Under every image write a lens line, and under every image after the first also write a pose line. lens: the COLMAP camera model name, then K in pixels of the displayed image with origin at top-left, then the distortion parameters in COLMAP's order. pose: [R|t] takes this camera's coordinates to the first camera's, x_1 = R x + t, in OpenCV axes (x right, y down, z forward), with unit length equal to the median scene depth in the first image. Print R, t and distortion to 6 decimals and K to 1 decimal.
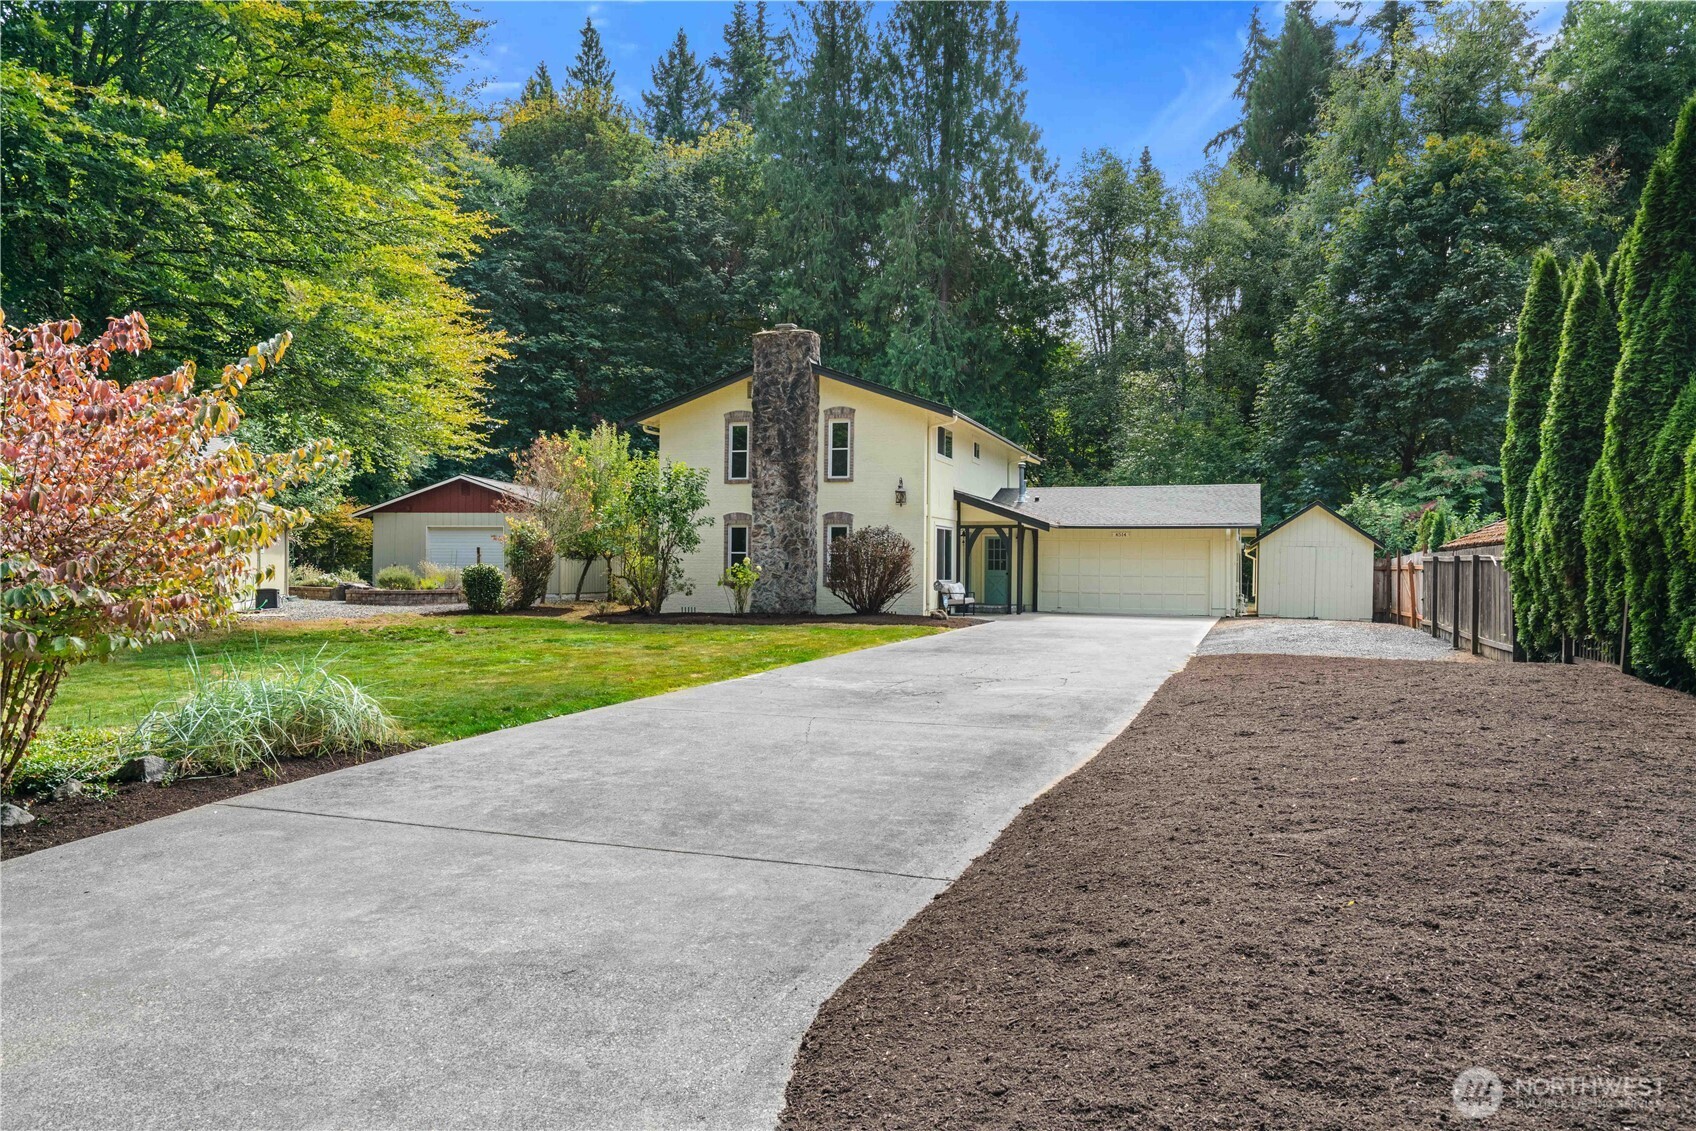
lens RADIAL K [[1189.6, 0, 848.0], [0, 1189.6, 565.5], [0, 0, 1]] dist [0.001476, 0.000462]
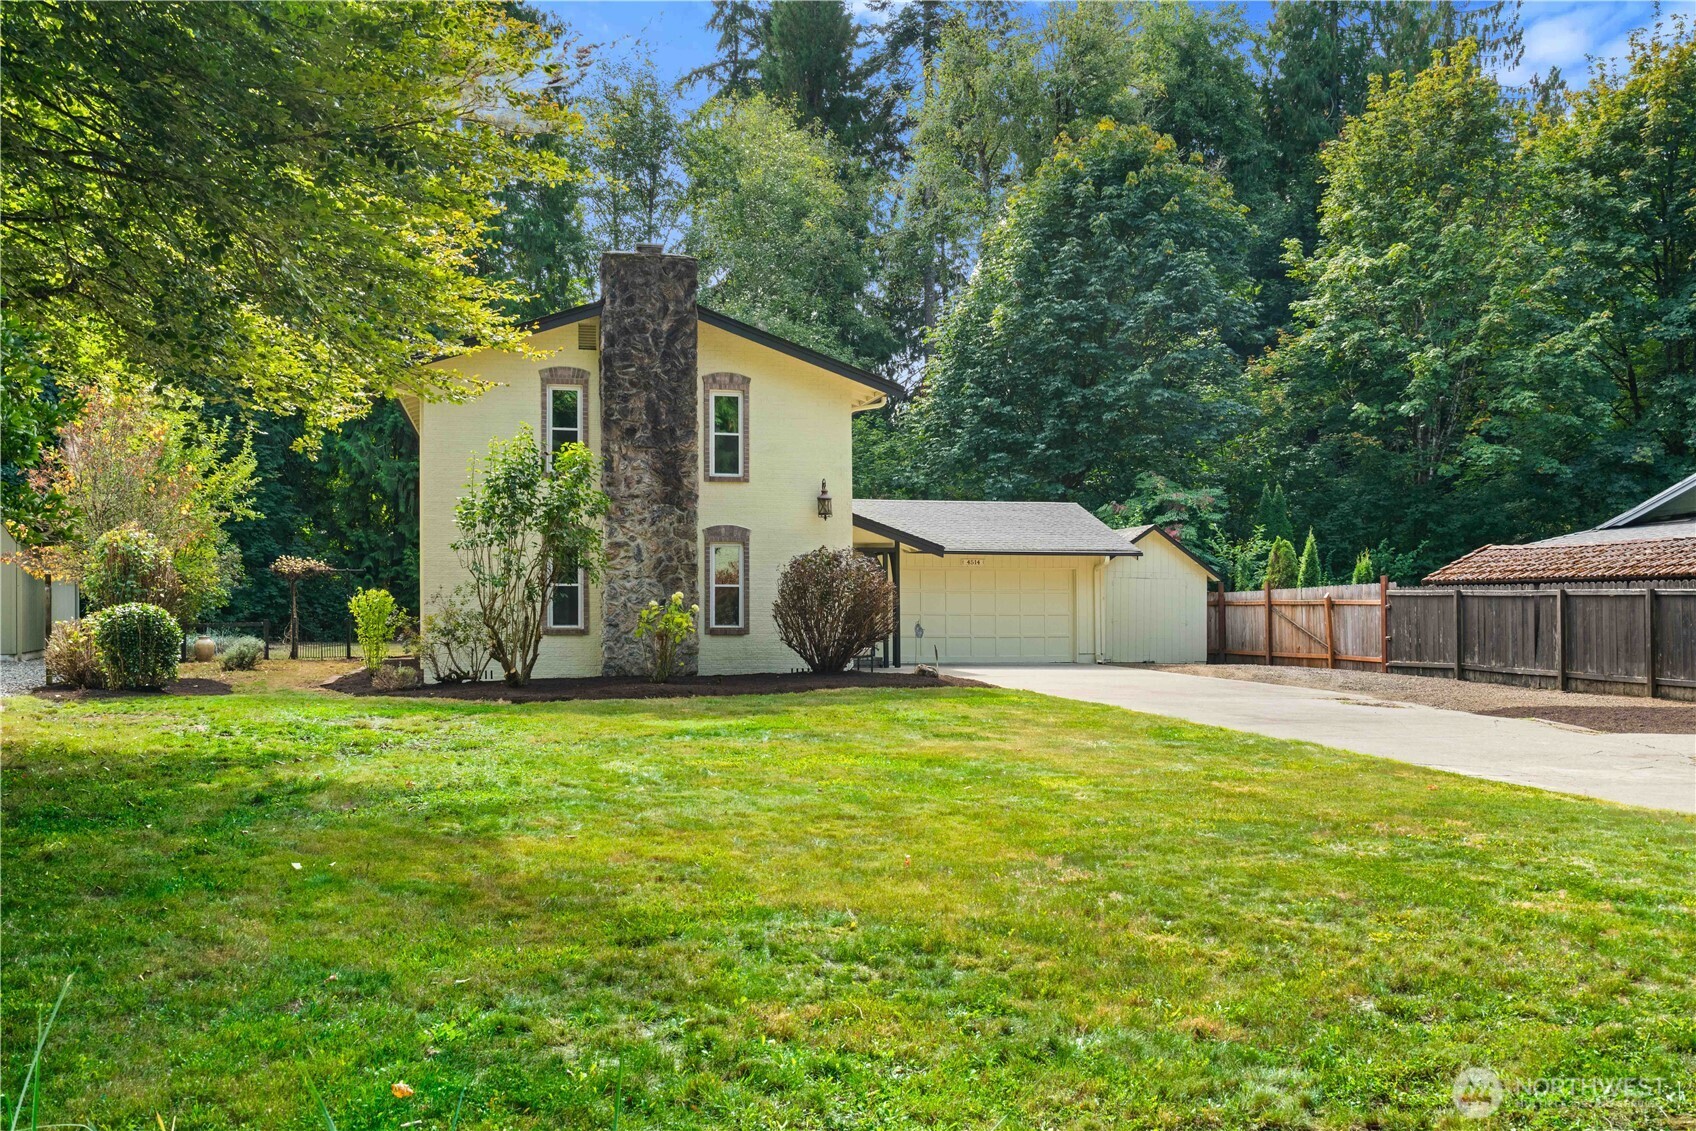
lens RADIAL K [[1495.4, 0, 848.0], [0, 1495.4, 565.5], [0, 0, 1]] dist [0.002395, 0.000661]
pose [[0.851106, 0.008120, 0.524931, -0.399637], [0.003052, 0.999787, -0.020414, -0.004133], [-0.524985, 0.018977, 0.850900, 0.229127]]
